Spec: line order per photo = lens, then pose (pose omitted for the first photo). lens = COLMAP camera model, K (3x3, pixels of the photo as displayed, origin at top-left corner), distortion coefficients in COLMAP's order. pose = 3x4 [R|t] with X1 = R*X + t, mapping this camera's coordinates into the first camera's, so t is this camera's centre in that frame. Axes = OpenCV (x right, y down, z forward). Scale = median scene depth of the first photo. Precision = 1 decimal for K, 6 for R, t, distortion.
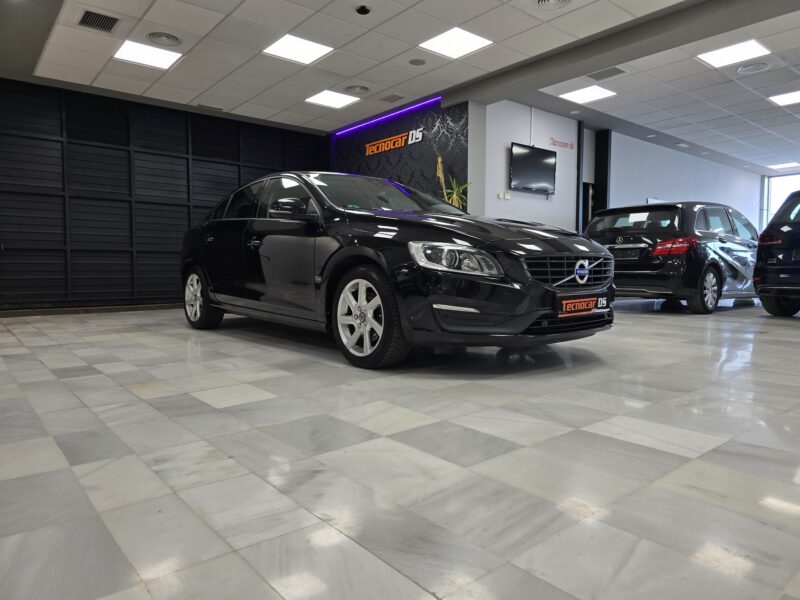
lens RADIAL K [[535.9, 0, 395.4], [0, 535.9, 294.2], [0, 0, 1]] dist [0.057553, -0.053906]
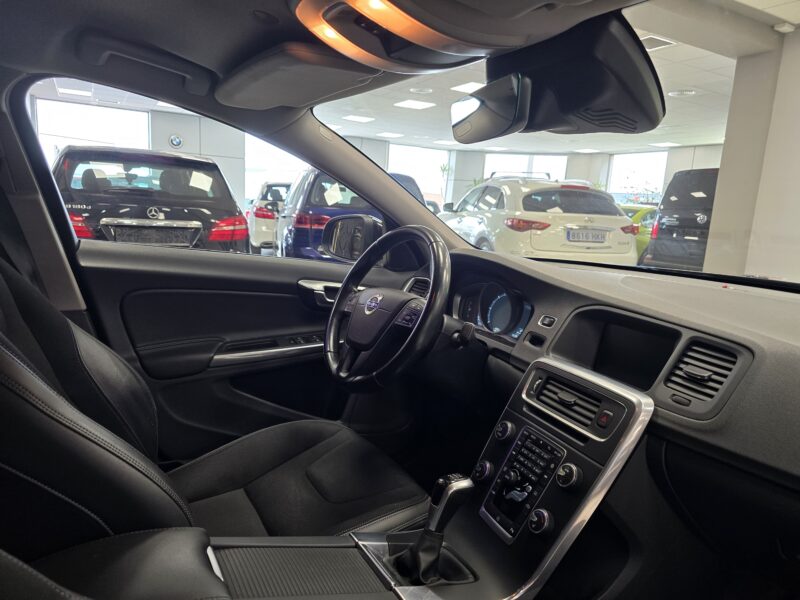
lens RADIAL K [[539.0, 0, 394.4], [0, 539.0, 302.2], [0, 0, 1]] dist [0.054914, -0.049558]
pose [[0.176869, -0.158205, 0.971436, -0.140426], [-0.010064, 0.986655, 0.162516, -0.105176], [-0.984183, -0.038521, 0.172916, 0.645604]]
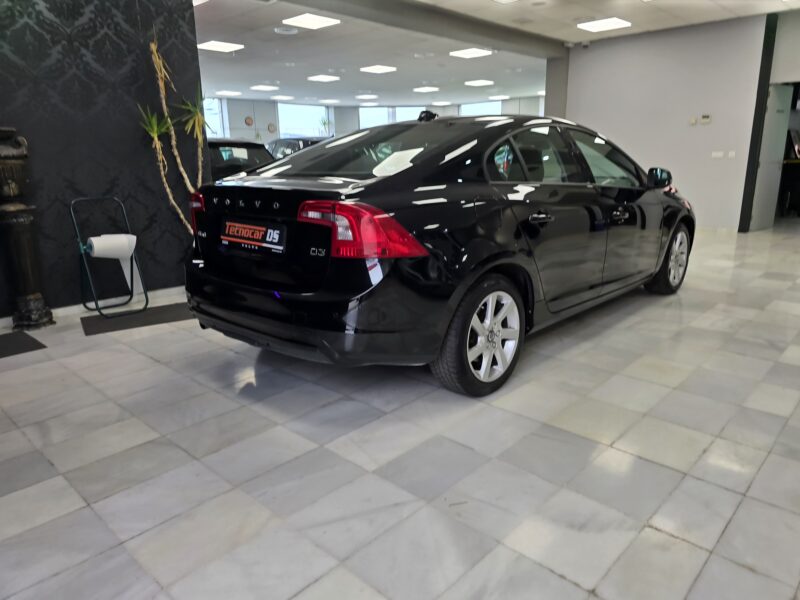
lens RADIAL K [[554.6, 0, 407.0], [0, 554.6, 301.5], [0, 0, 1]] dist [0.047056, -0.047962]
pose [[-0.135400, -0.244835, 0.960064, -0.650371], [0.064977, 0.964707, 0.255183, -0.125018], [-0.988658, 0.096934, -0.114713, 0.863940]]
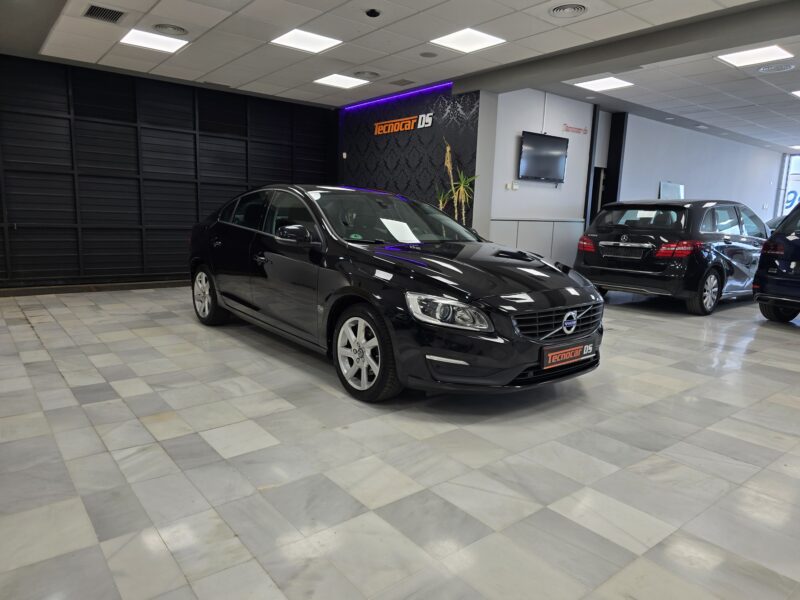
lens RADIAL K [[539.0, 0, 394.4], [0, 539.0, 302.2], [0, 0, 1]] dist [0.054914, -0.049558]
pose [[0.999303, 0.034487, -0.014269, 0.007647], [-0.032700, 0.993322, 0.110644, -0.081212], [0.017990, -0.110100, 0.993758, -0.022267]]
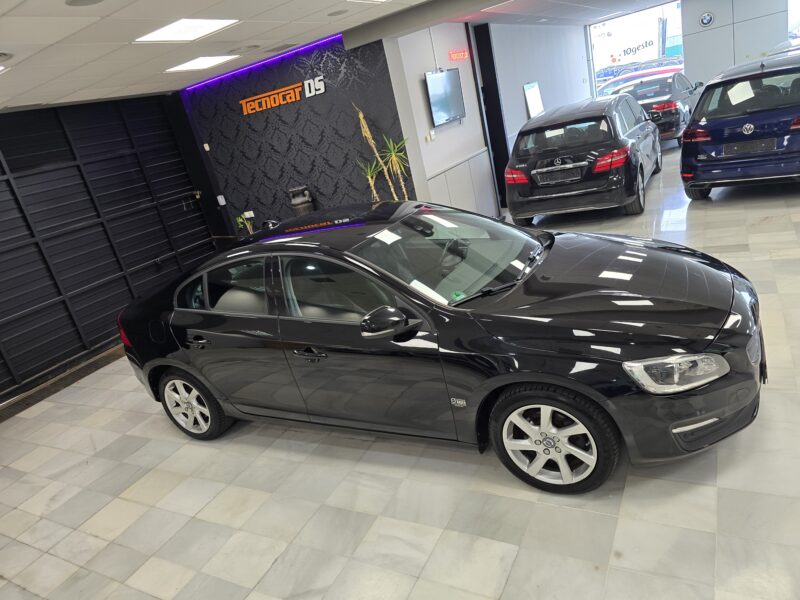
lens RADIAL K [[539.6, 0, 400.0], [0, 539.6, 300.0], [0, 0, 1]] dist [0.049689, -0.042741]
pose [[0.904931, -0.320175, 0.280336, -0.202446], [0.244435, 0.930304, 0.273472, -0.209247], [-0.348356, -0.178949, 0.920122, 0.153462]]
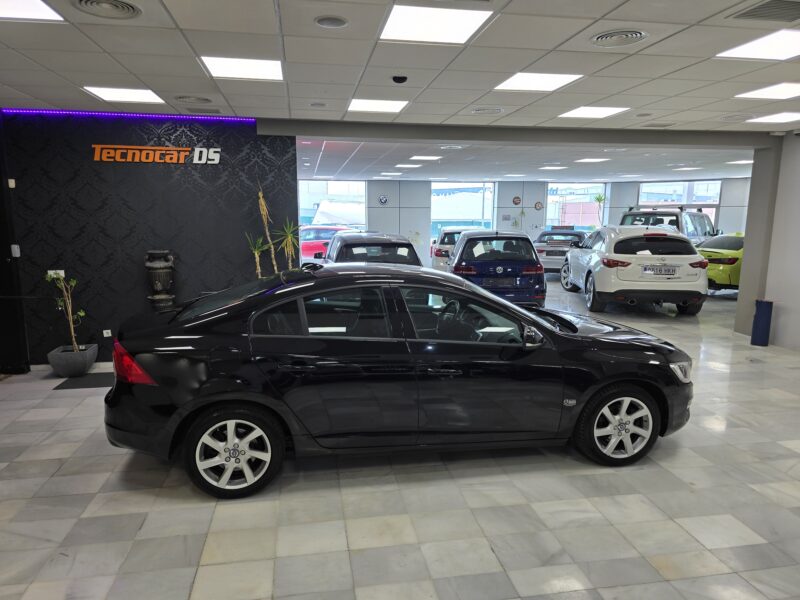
lens RADIAL K [[539.0, 0, 394.4], [0, 539.0, 302.2], [0, 0, 1]] dist [0.054914, -0.049558]
pose [[0.496388, -0.136734, 0.857265, -0.621171], [0.039406, 0.990049, 0.135096, -0.196938], [-0.867206, -0.033279, 0.496836, 0.385338]]
